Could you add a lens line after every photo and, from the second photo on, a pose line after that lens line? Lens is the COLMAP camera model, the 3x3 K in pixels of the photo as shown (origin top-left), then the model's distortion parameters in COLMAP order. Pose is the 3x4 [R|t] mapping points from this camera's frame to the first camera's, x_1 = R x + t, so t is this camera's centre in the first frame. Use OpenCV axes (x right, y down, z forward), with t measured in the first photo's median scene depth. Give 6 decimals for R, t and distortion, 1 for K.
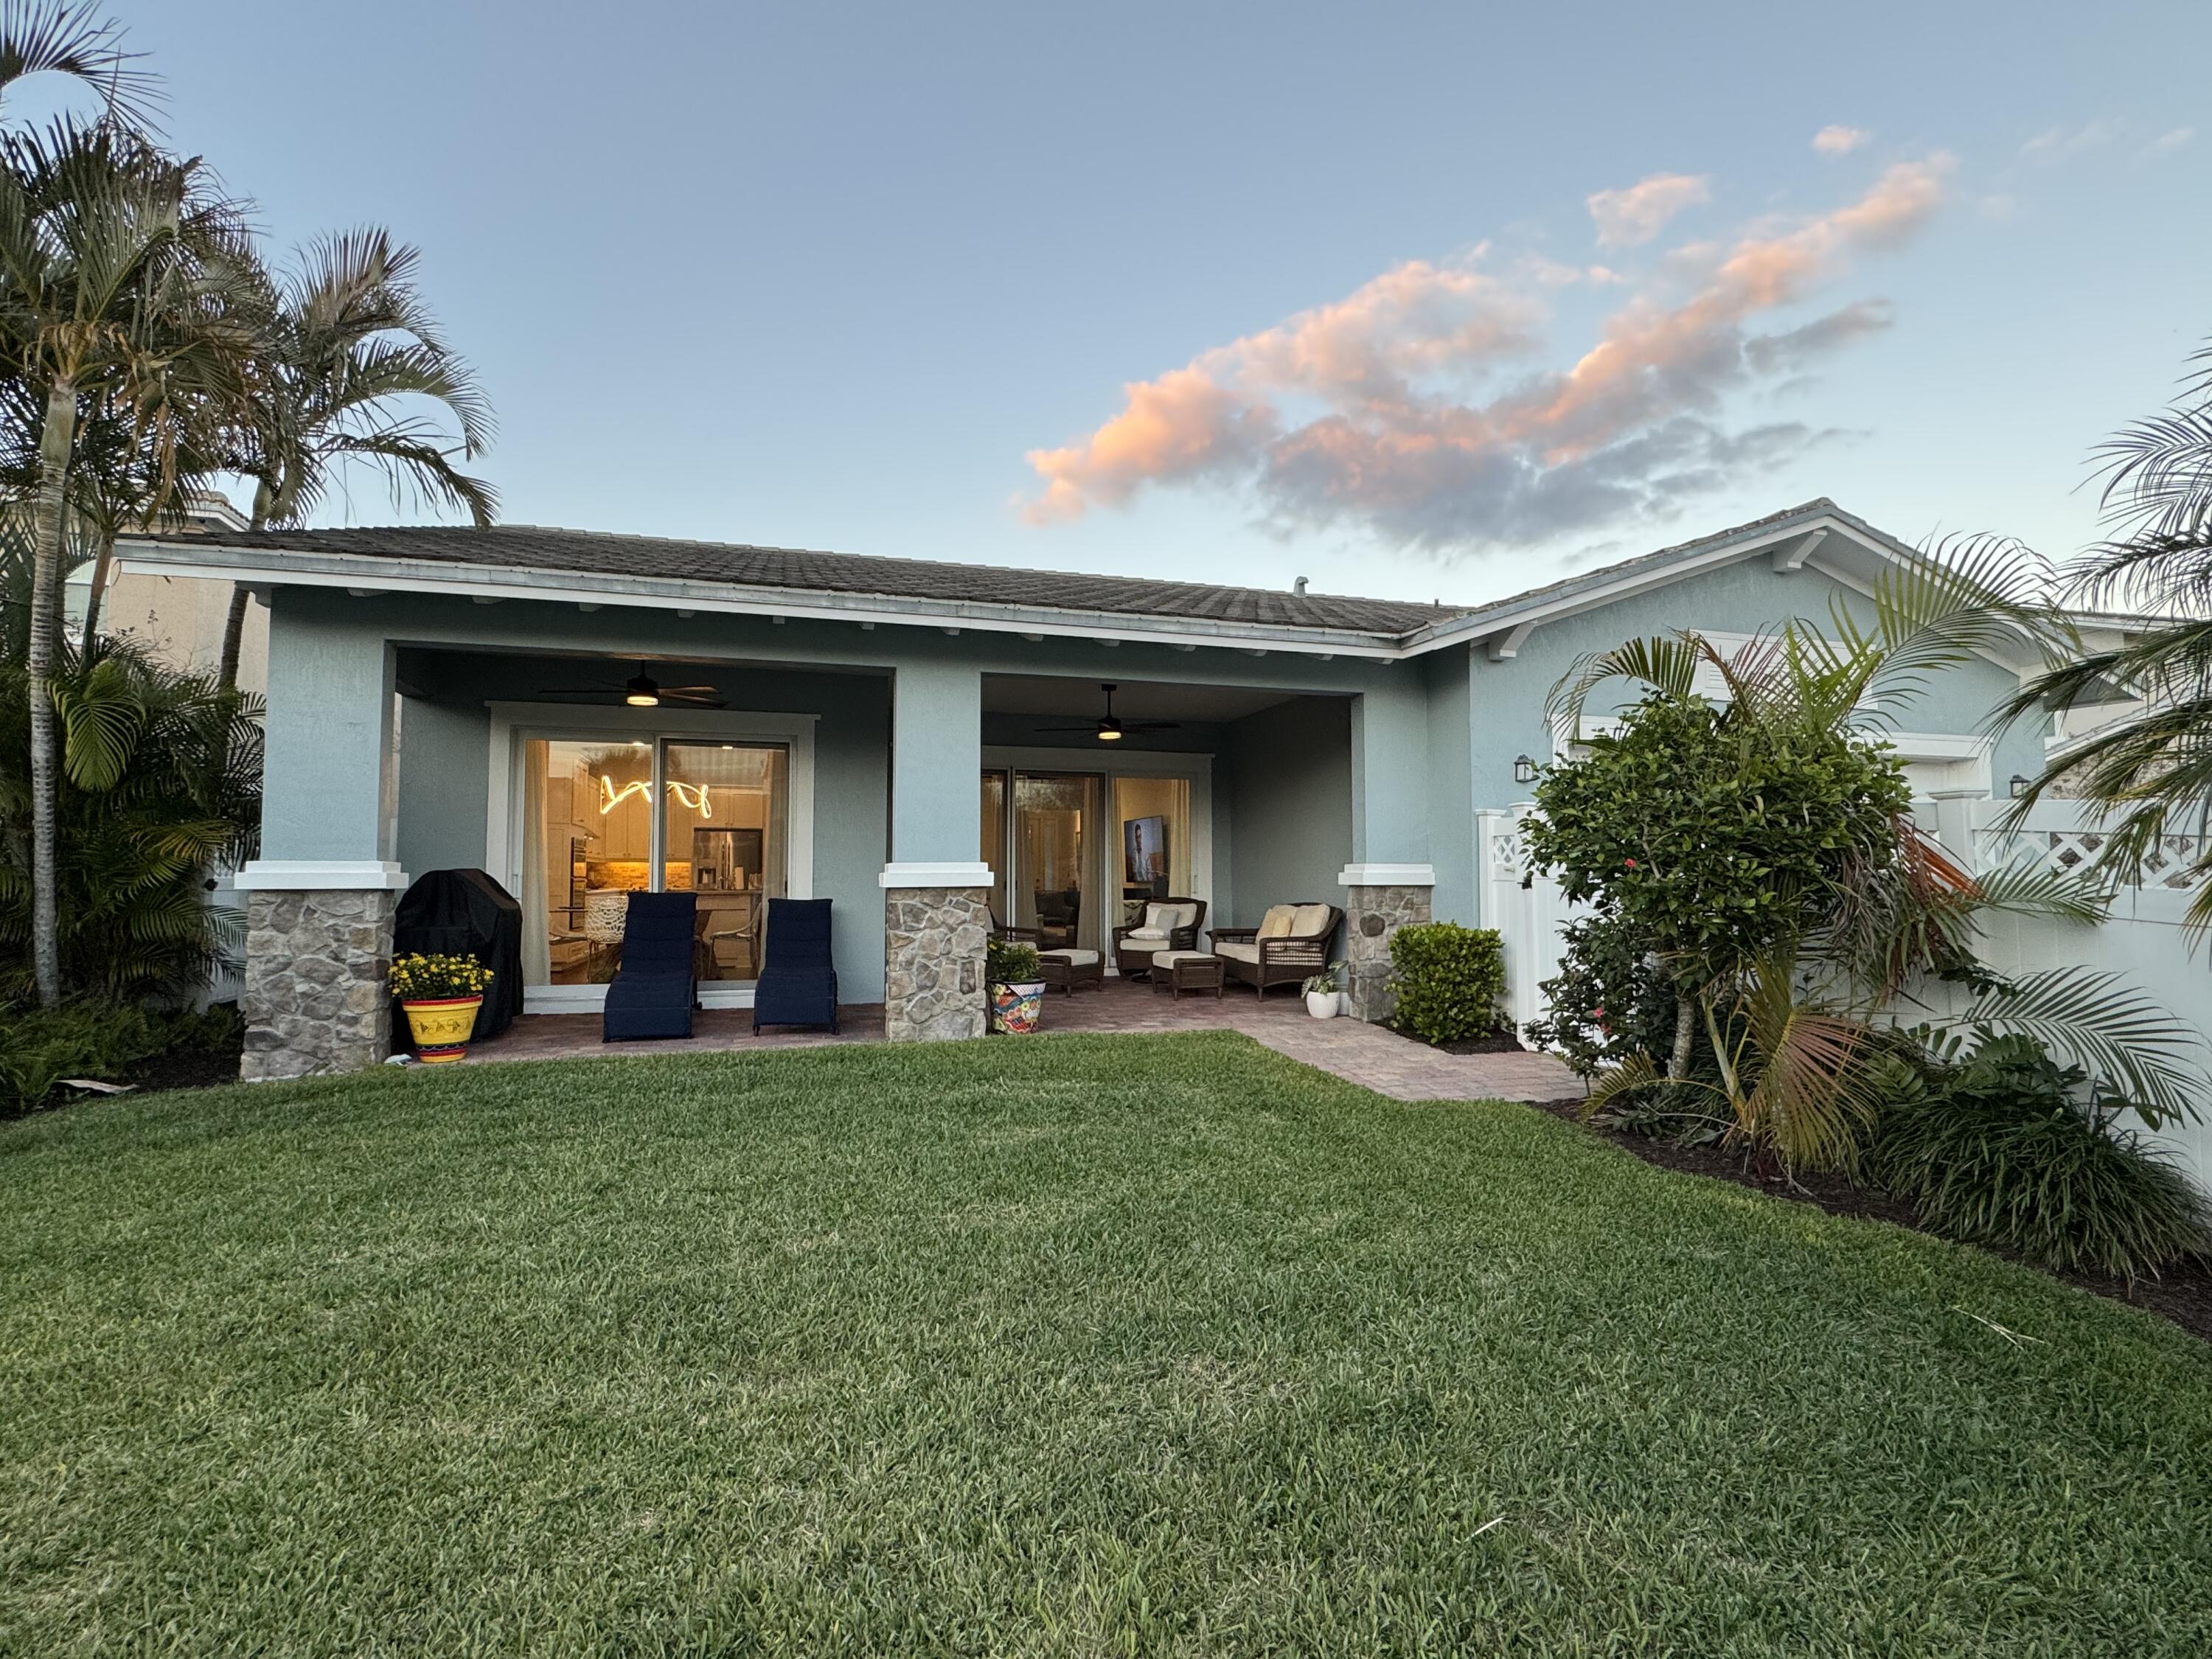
lens RADIAL K [[1063.9, 0, 1106.0], [0, 1063.9, 829.5], [0, 0, 1]] dist [0.002019, 0.000417]
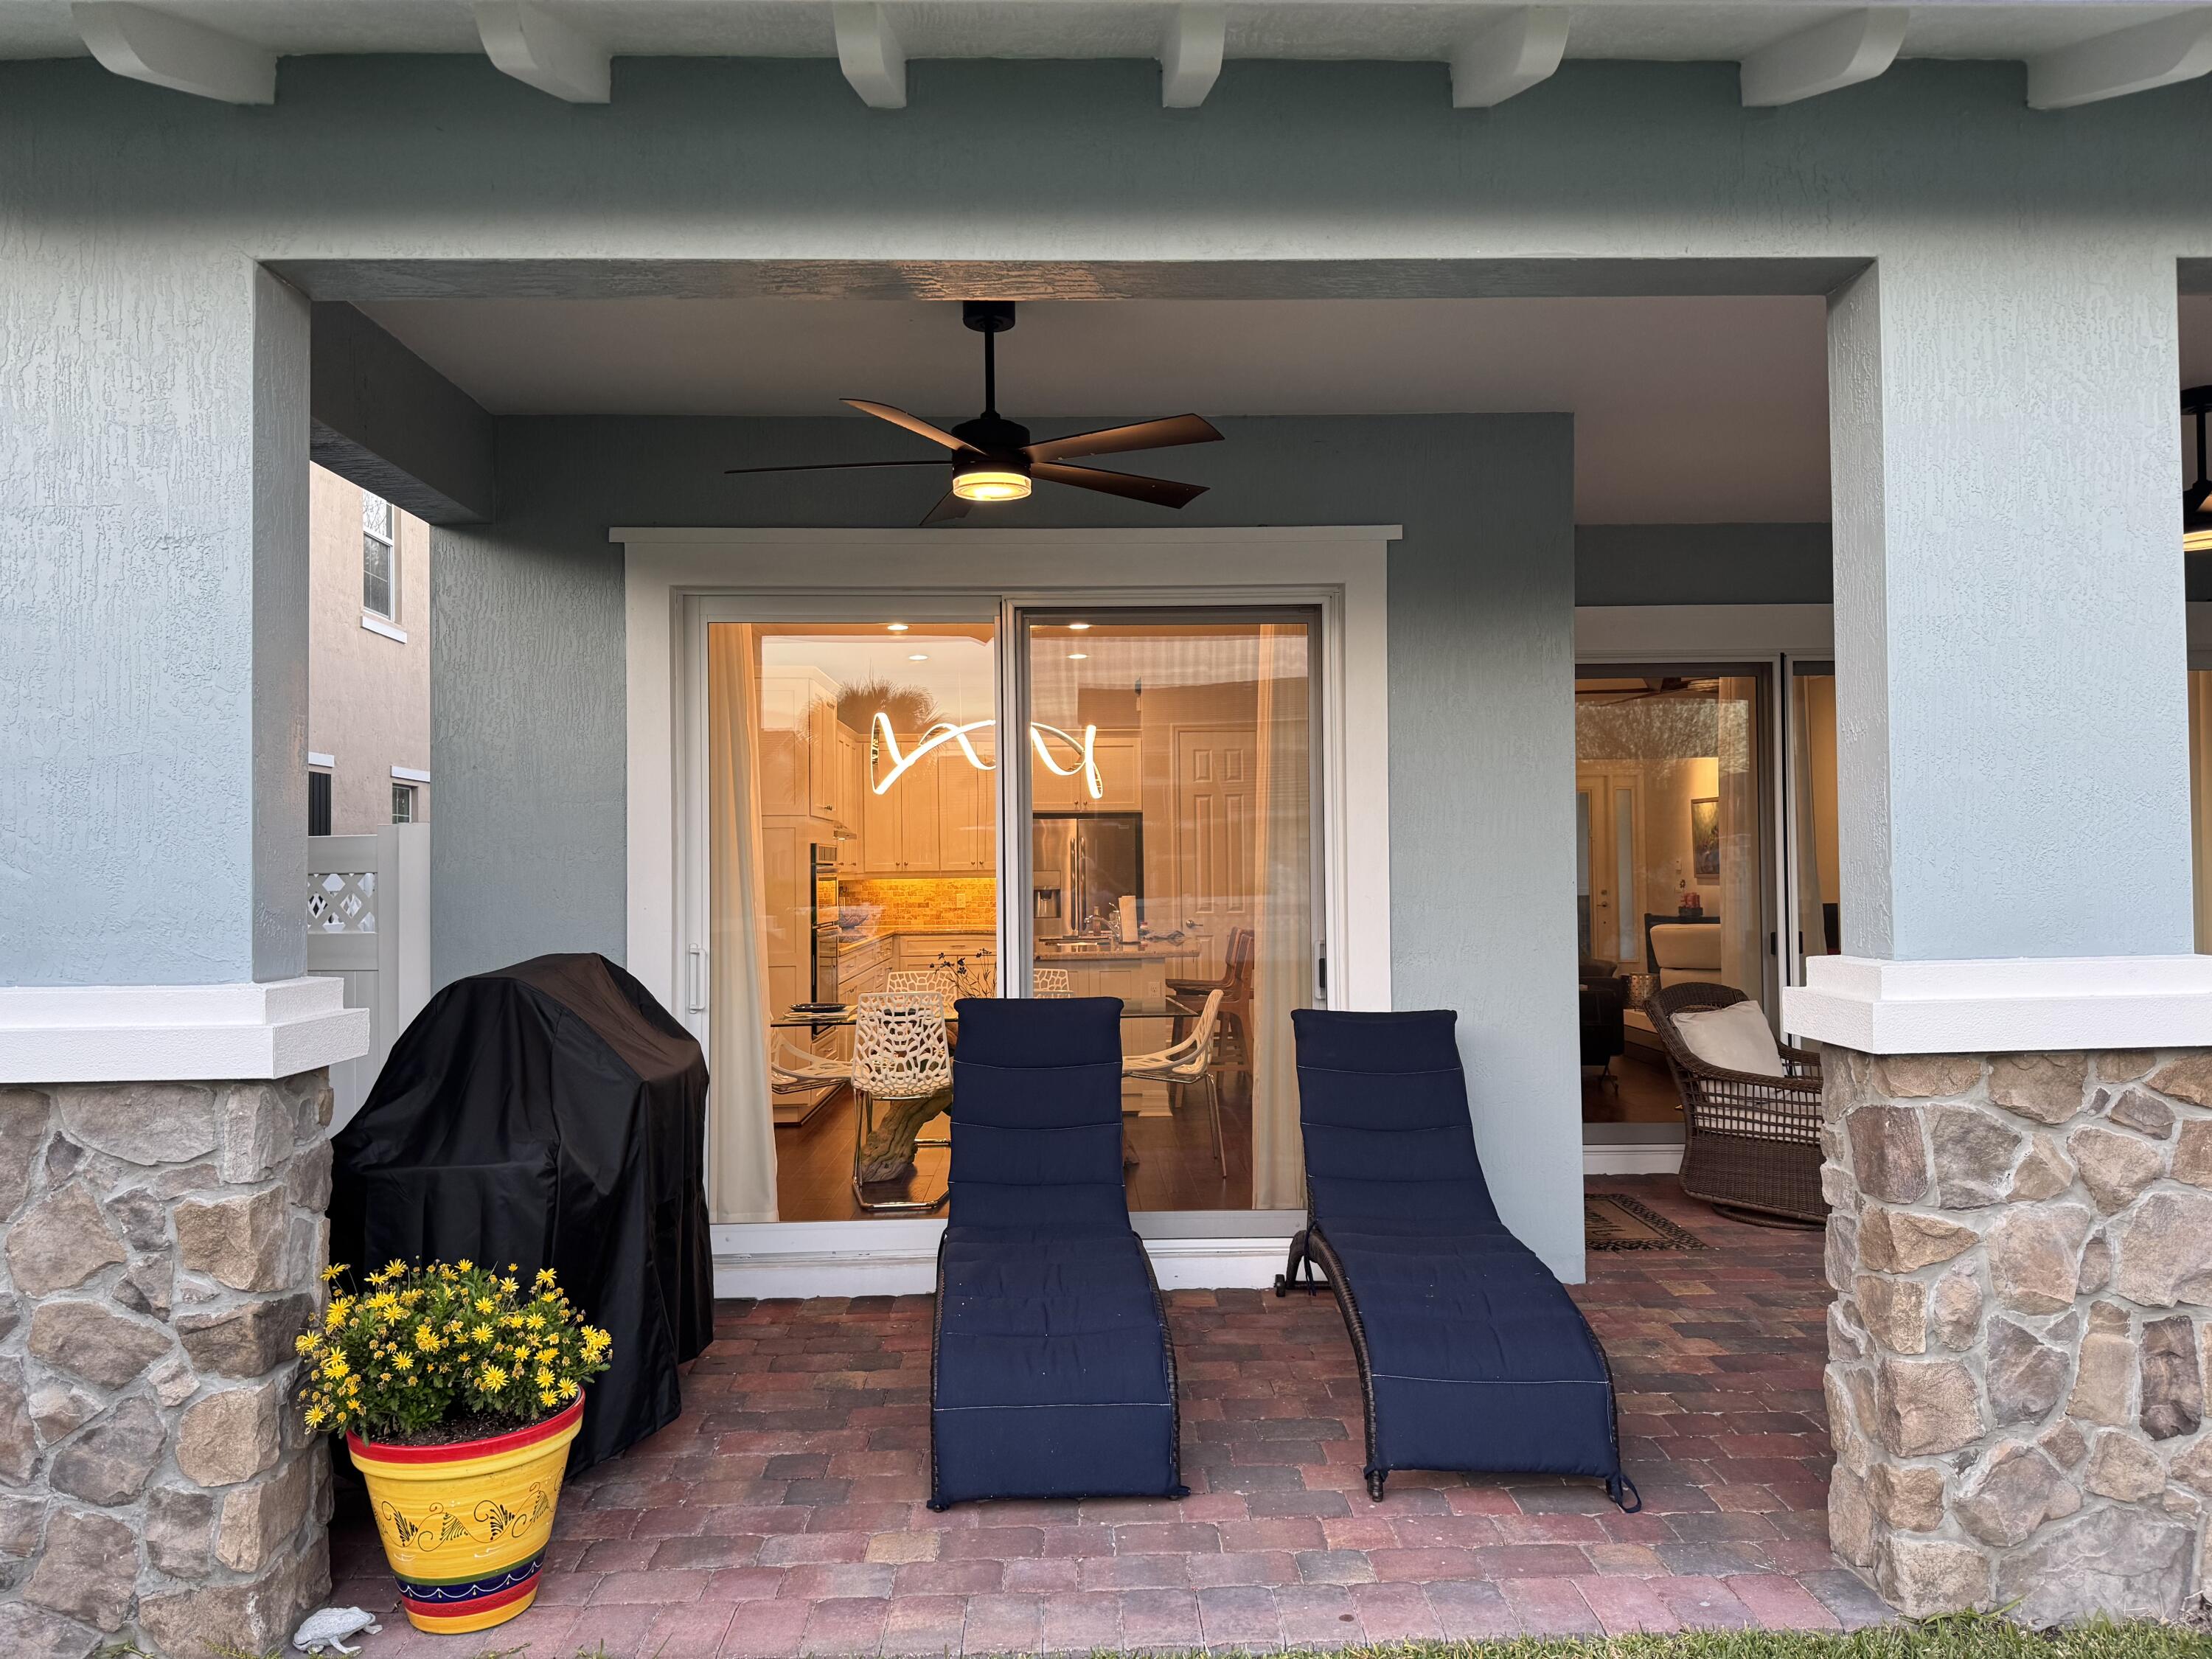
lens RADIAL K [[1535.9, 0, 1106.0], [0, 1535.9, 829.5], [0, 0, 1]] dist [0.000822, -0.004302]
pose [[0.962846, -0.017600, -0.269476, -0.326507], [0.023685, 0.999532, 0.019345, -0.017207], [0.269010, -0.025009, 0.962813, 0.637513]]
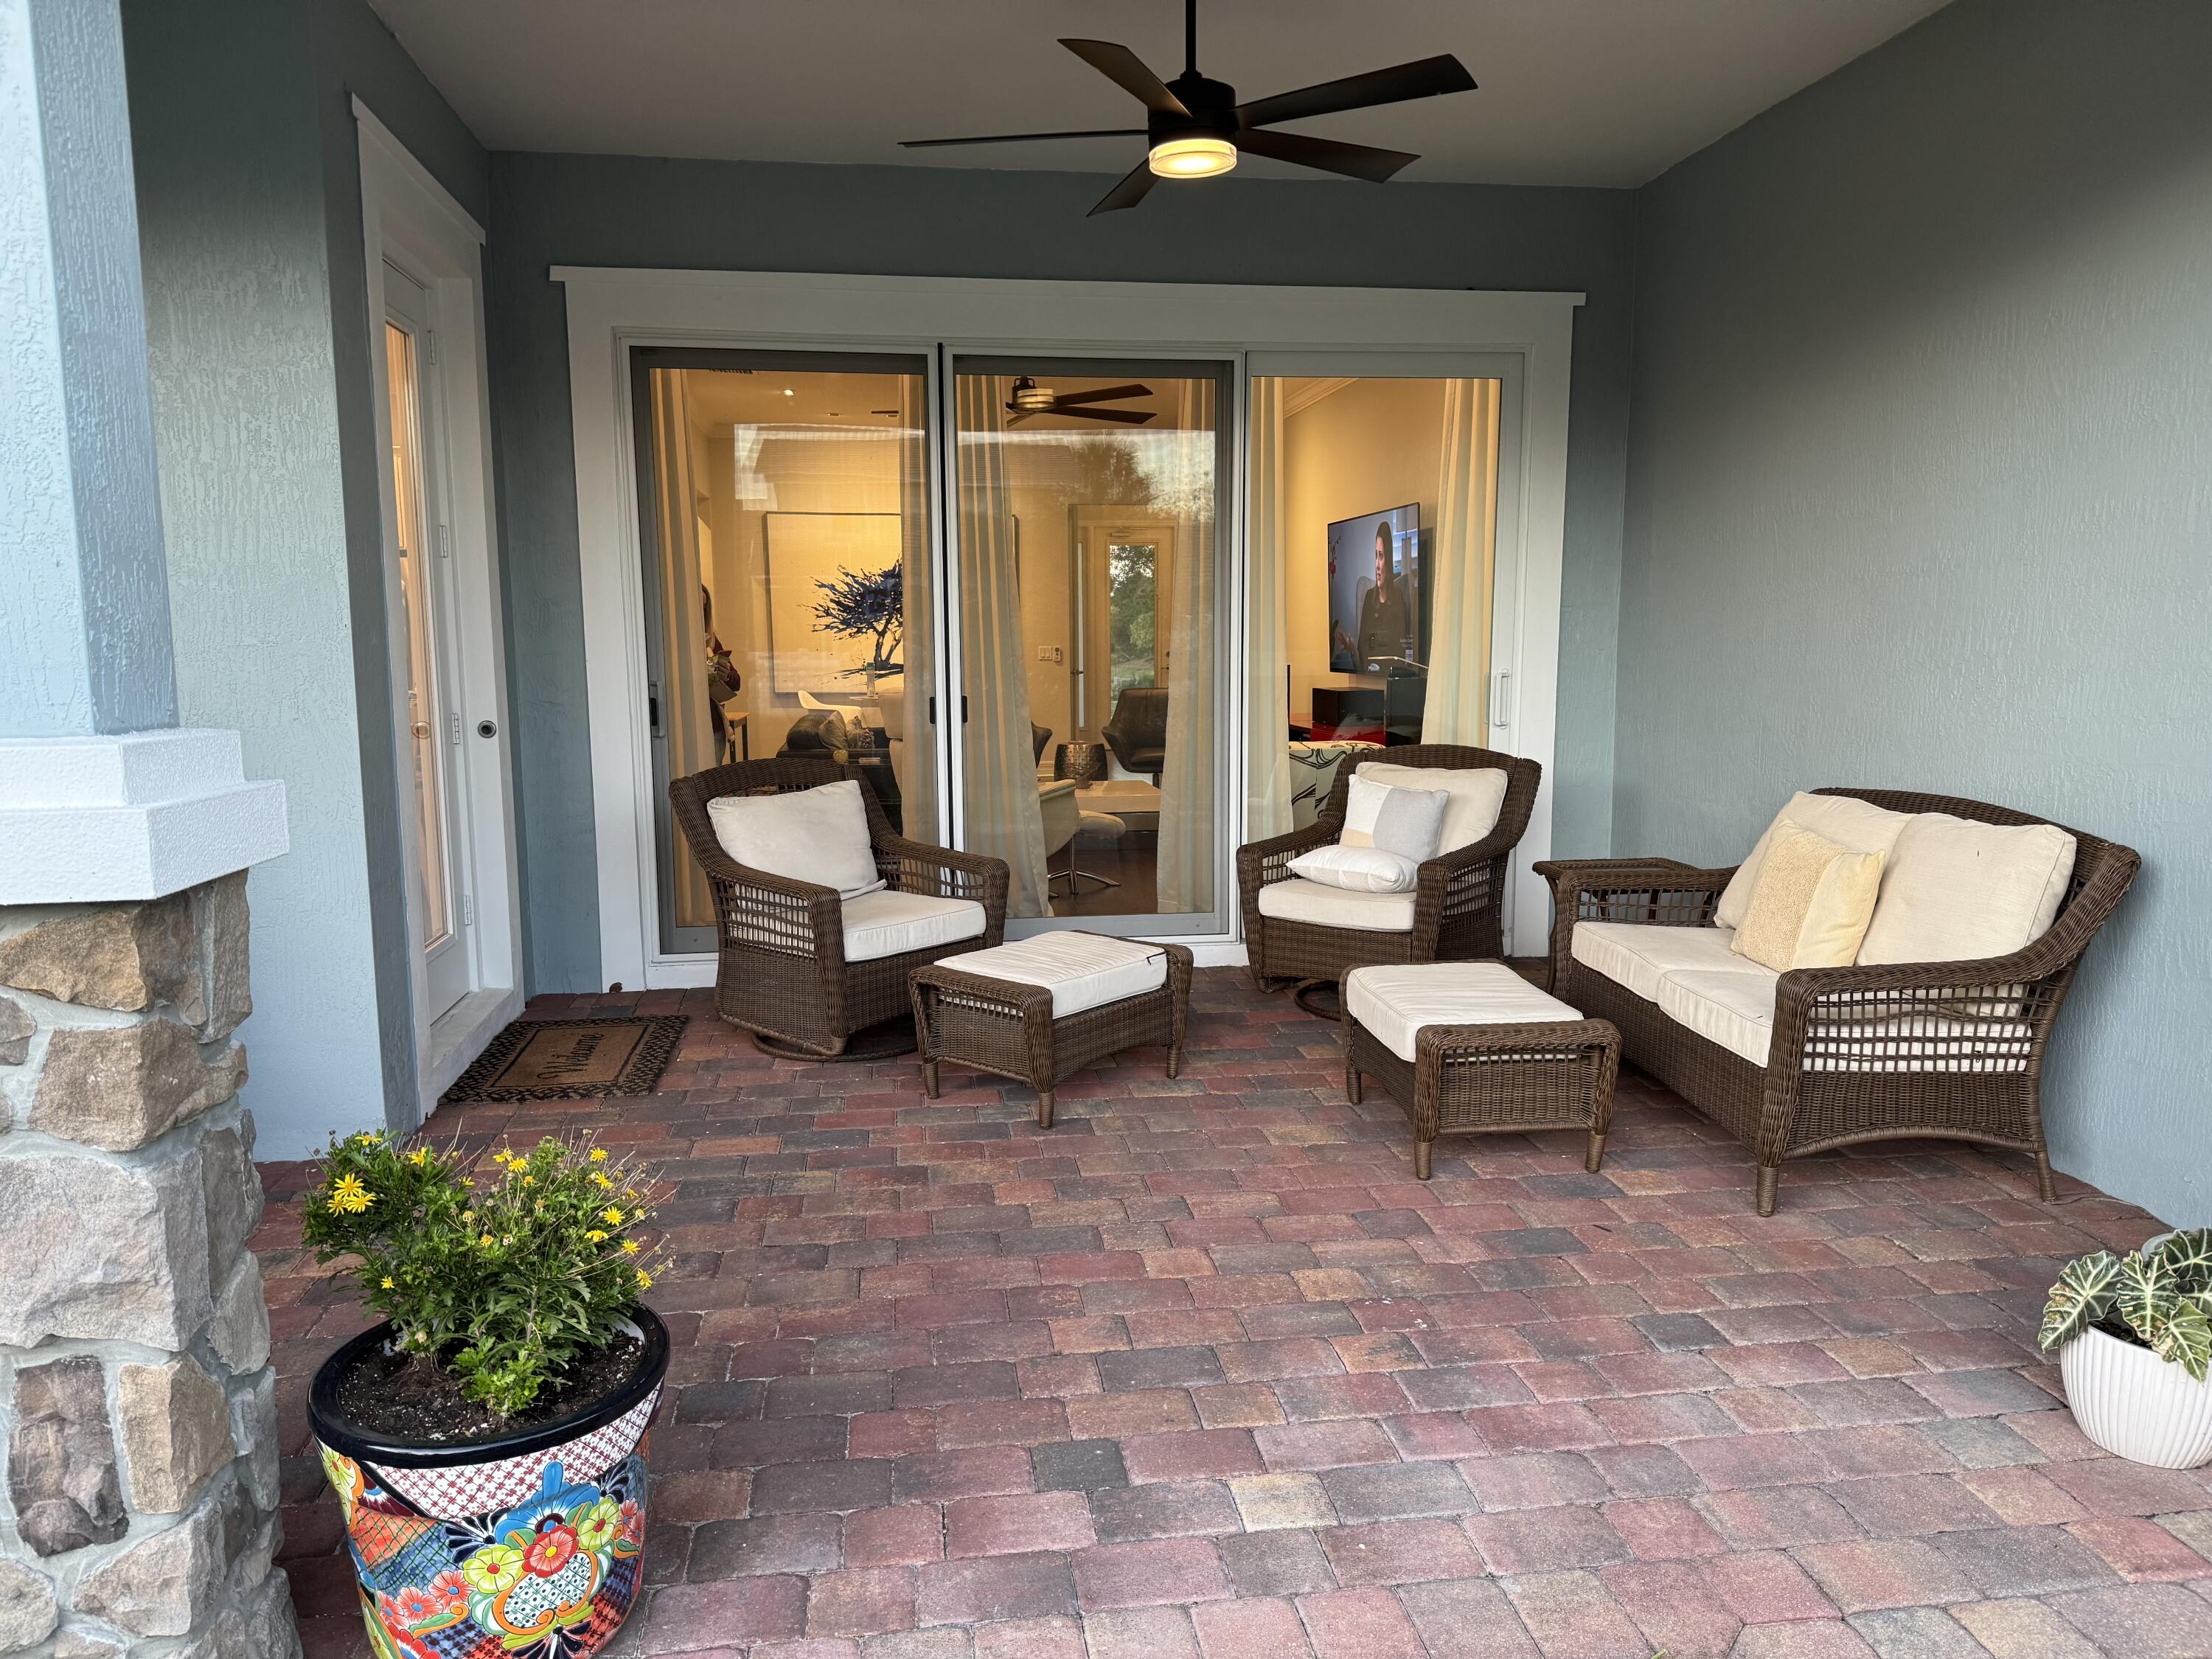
lens RADIAL K [[1535.9, 0, 1106.0], [0, 1535.9, 829.5], [0, 0, 1]] dist [0.000822, -0.004302]
pose [[0.988086, 0.021416, -0.152404, 0.066158], [0.005694, 0.984506, 0.175256, 0.008224], [0.153795, -0.174036, 0.972655, 0.941089]]
